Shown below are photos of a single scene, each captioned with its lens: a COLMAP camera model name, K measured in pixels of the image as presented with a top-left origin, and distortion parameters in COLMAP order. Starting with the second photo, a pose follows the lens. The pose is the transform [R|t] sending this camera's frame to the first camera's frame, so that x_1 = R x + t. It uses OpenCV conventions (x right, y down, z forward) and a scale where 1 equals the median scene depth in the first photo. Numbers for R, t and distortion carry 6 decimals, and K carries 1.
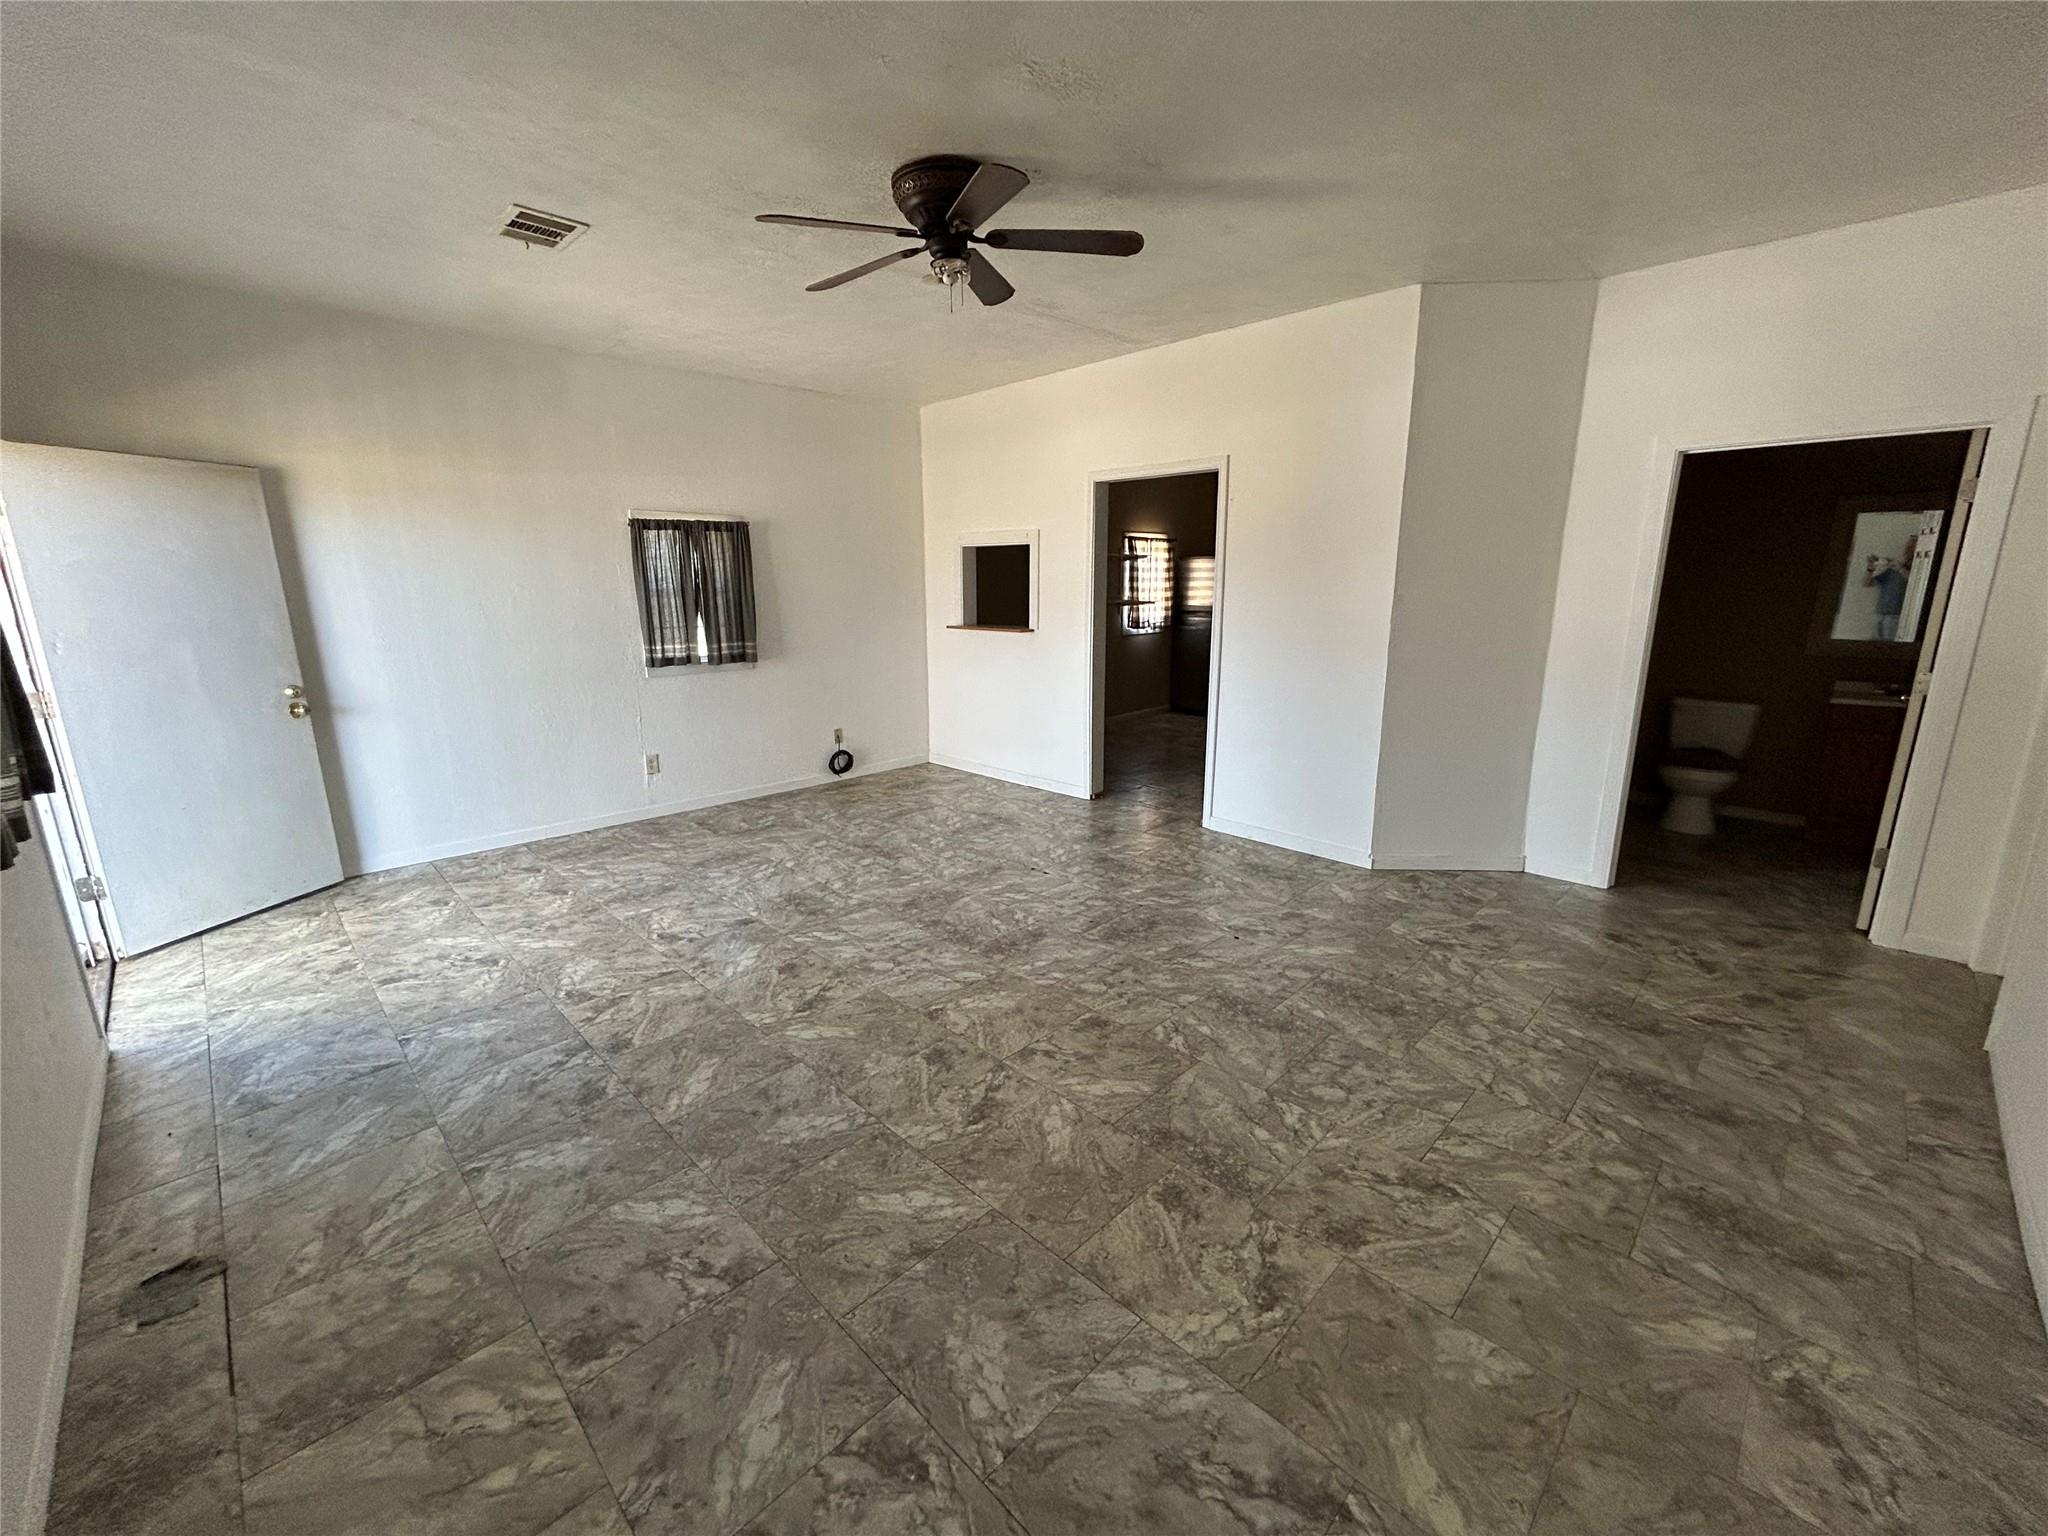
lens RADIAL K [[827.8, 0, 1015.8], [0, 827.8, 766.8], [0, 0, 1]] dist [-0.000808, -0.001566]
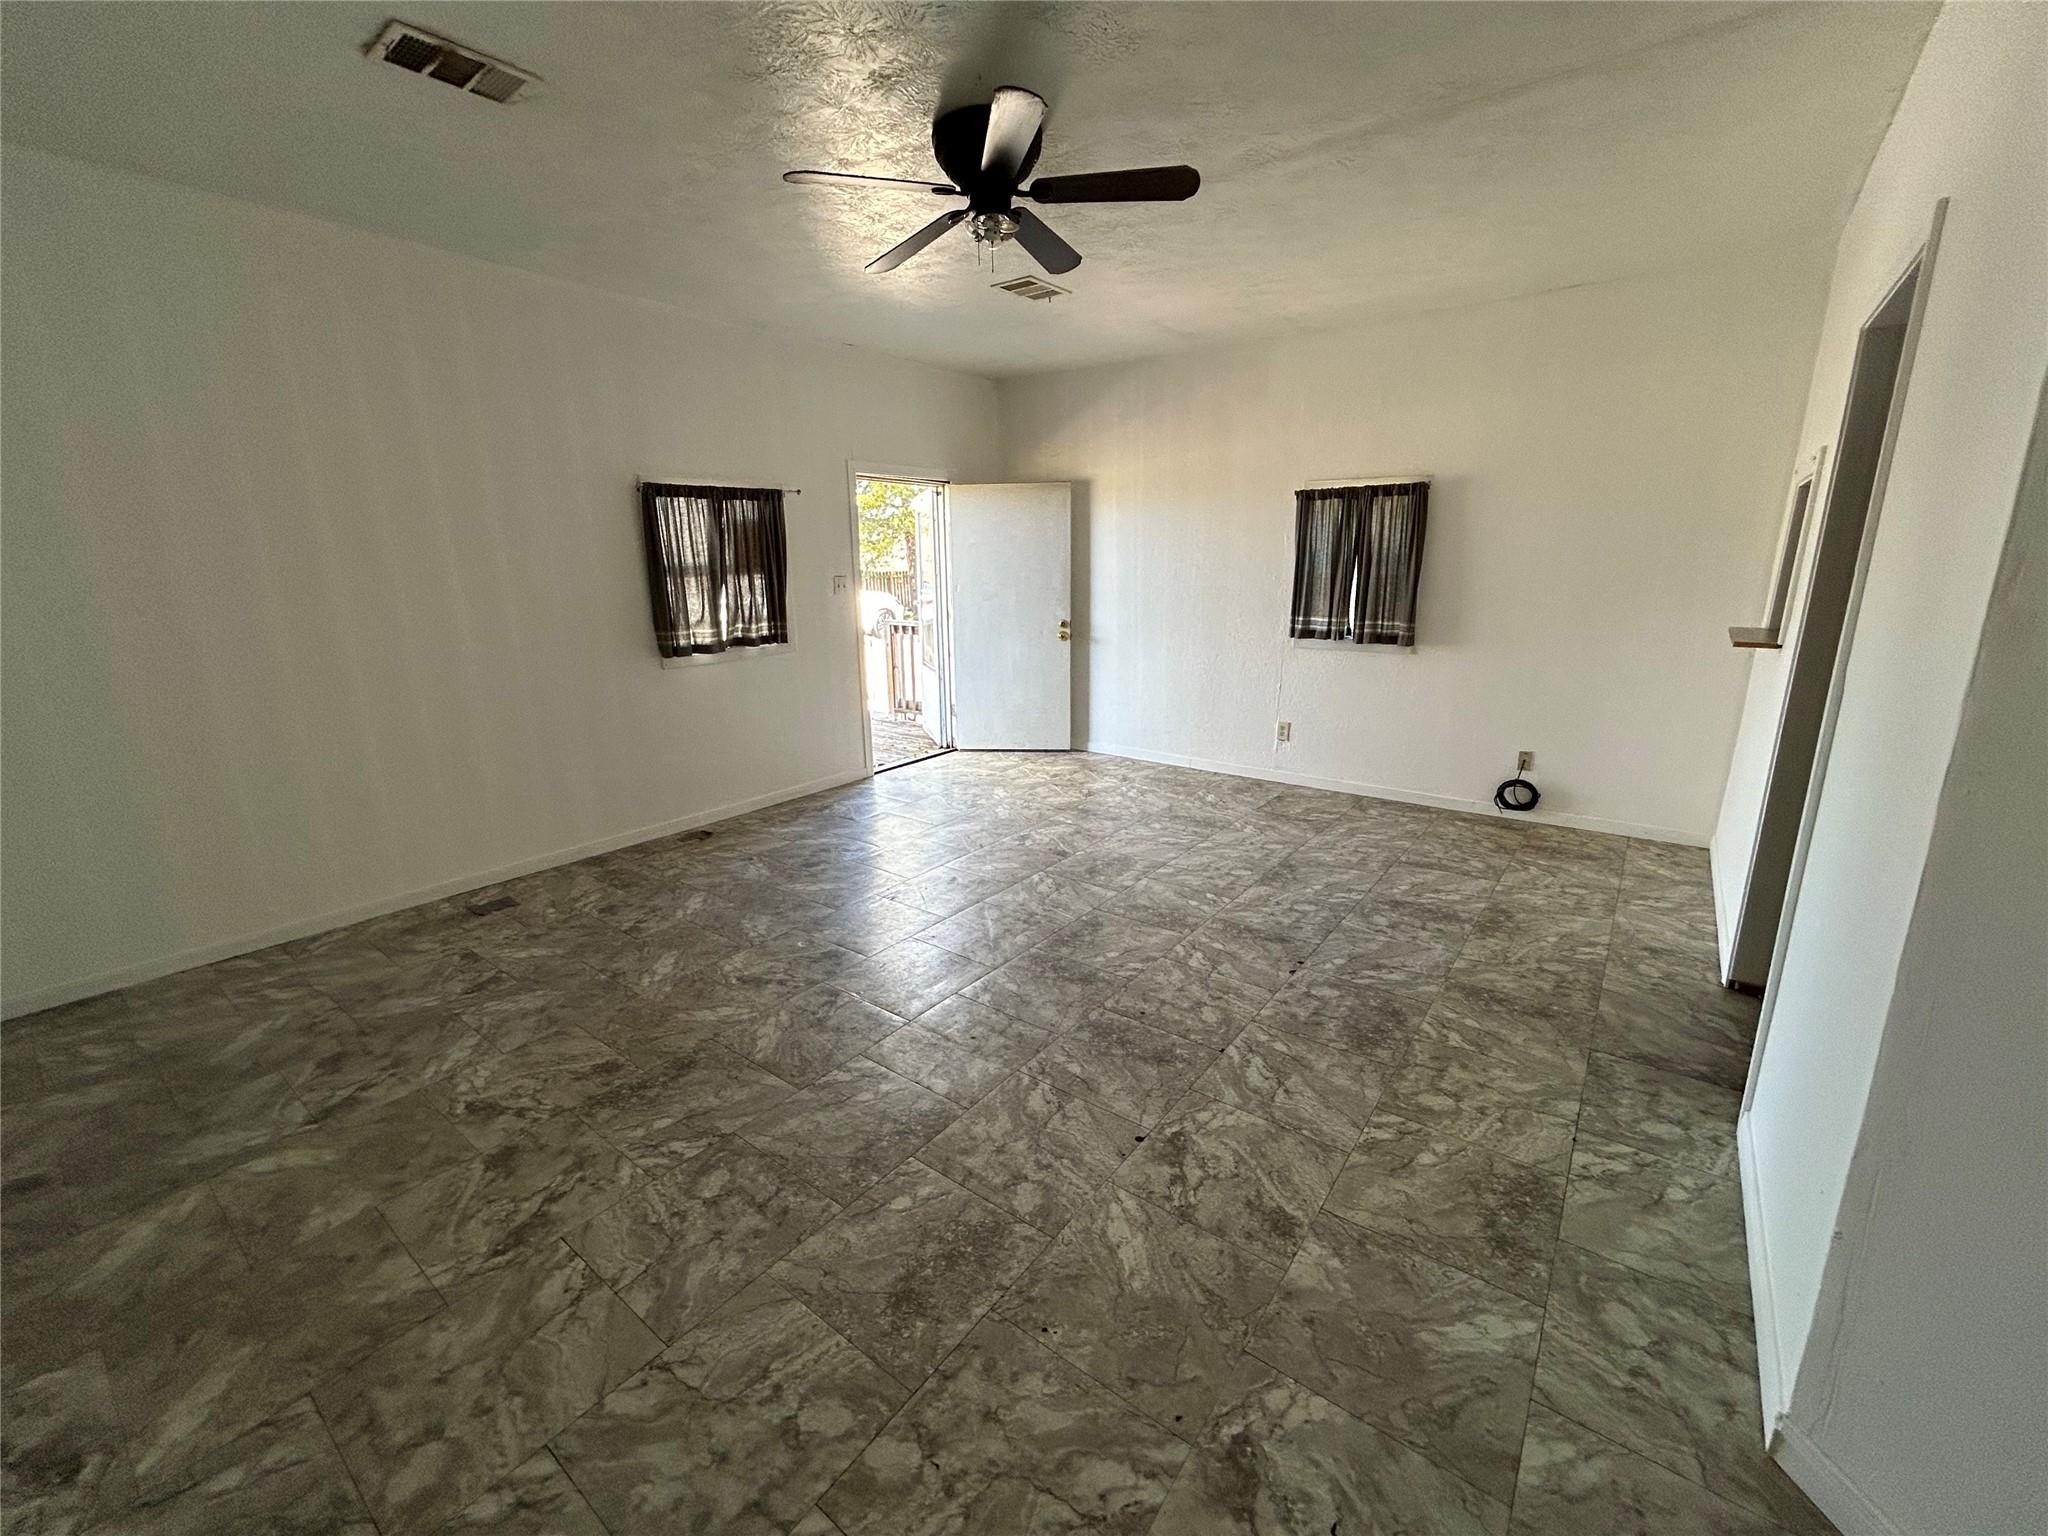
lens RADIAL K [[827.8, 0, 1018.5], [0, 827.8, 765.6], [0, 0, 1]] dist [-0.000808, -0.001566]
pose [[0.136163, 0.246261, -0.959591, 0.660973], [-0.211717, 0.953469, 0.214647, -0.145643], [0.967799, 0.173935, 0.181965, 0.640290]]
